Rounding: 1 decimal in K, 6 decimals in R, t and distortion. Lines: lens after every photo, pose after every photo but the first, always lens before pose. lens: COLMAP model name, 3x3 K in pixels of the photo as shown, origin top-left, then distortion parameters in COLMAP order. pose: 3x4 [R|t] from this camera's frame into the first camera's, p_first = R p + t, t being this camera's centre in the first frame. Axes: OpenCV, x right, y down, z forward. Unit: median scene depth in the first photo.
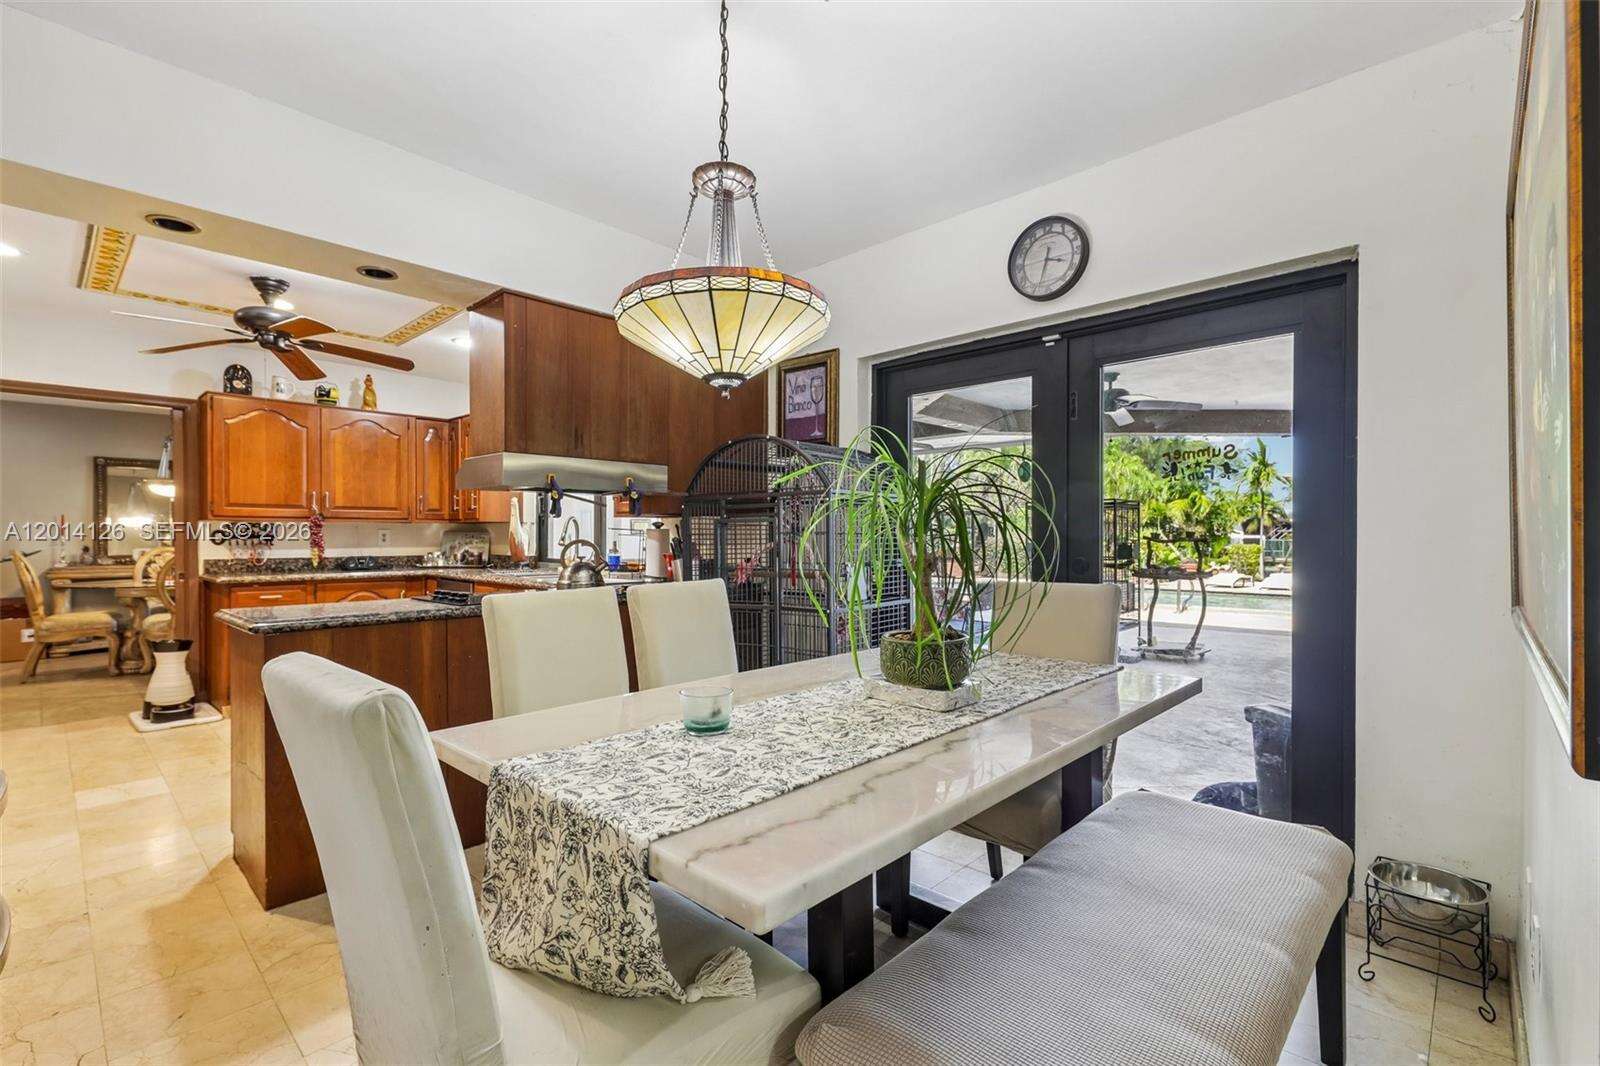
lens RADIAL K [[717.5, 0, 792.8], [0, 717.5, 544.3], [0, 0, 1]] dist [0.020506, -0.013598]
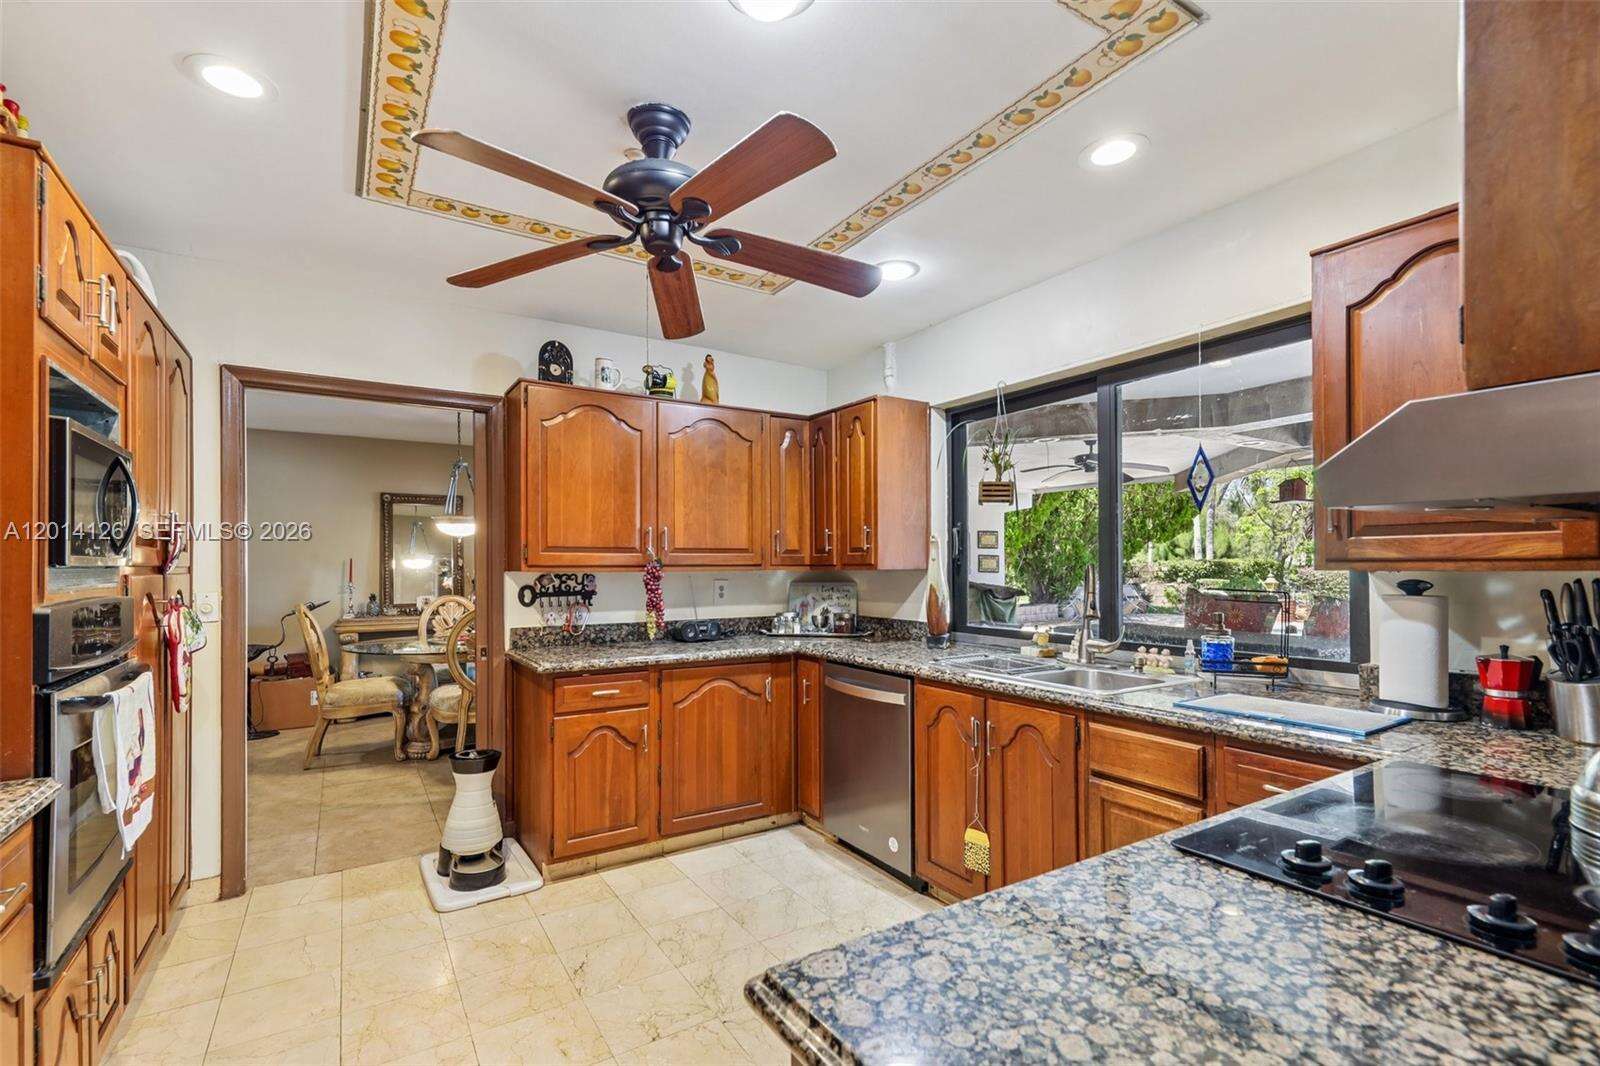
lens RADIAL K [[750.3, 0, 792.8], [0, 750.3, 569.7], [0, 0, 1]] dist [0.001447, -0.000006]
pose [[0.964564, -0.002832, -0.263833, -0.326540], [0.000492, 0.999960, -0.008935, -0.024965], [0.263848, 0.008488, 0.964527, 0.339404]]
